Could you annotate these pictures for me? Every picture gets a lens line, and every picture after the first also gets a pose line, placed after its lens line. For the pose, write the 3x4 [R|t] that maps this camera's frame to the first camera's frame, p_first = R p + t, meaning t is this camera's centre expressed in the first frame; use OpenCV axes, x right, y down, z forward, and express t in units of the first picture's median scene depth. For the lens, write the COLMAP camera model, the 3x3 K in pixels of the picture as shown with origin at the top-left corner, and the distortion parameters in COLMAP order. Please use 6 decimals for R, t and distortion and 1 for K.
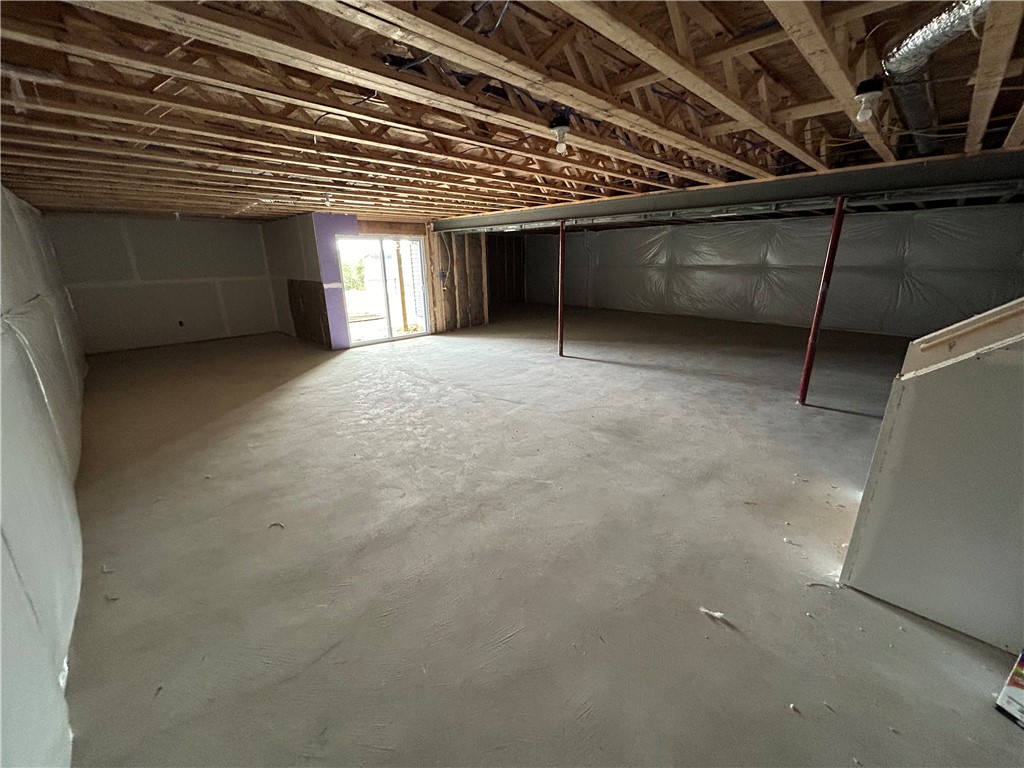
lens RADIAL K [[412.4, 0, 511.6], [0, 412.4, 387.1], [0, 0, 1]] dist [0.000511, -0.000060]
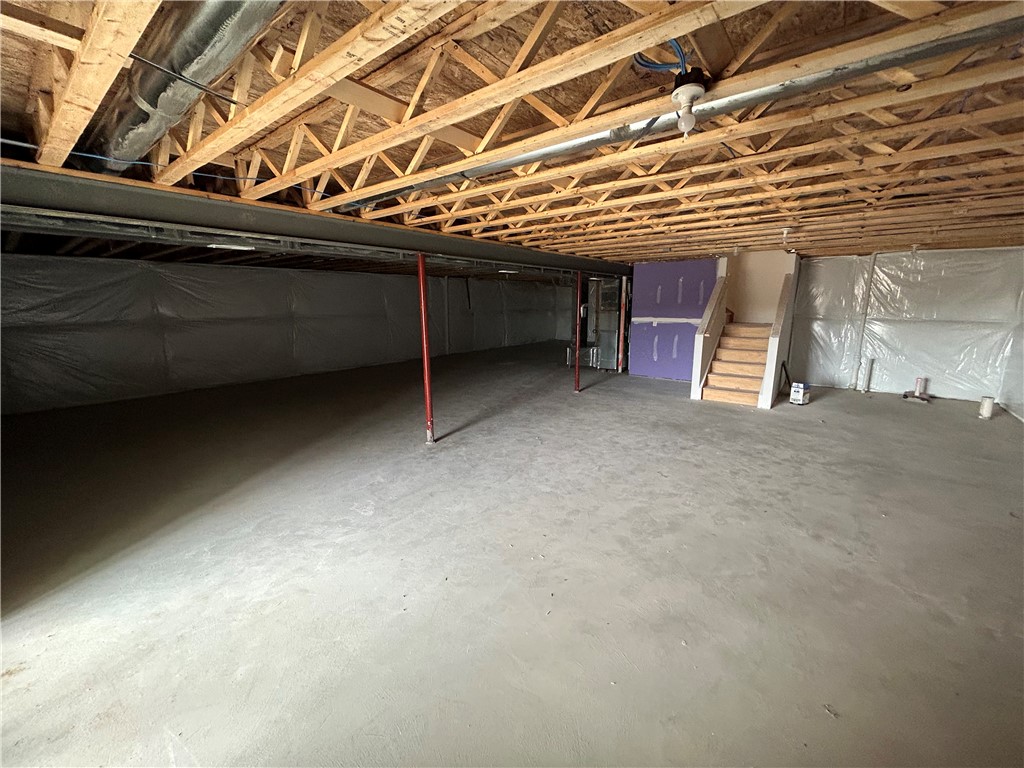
lens RADIAL K [[412.4, 0, 512.0], [0, 412.4, 387.8], [0, 0, 1]] dist [0.000511, -0.000060]
pose [[-0.109842, -0.197554, 0.974119, -0.742967], [0.306200, 0.925659, 0.222253, -0.362107], [-0.945609, 0.322688, -0.041185, 1.135811]]
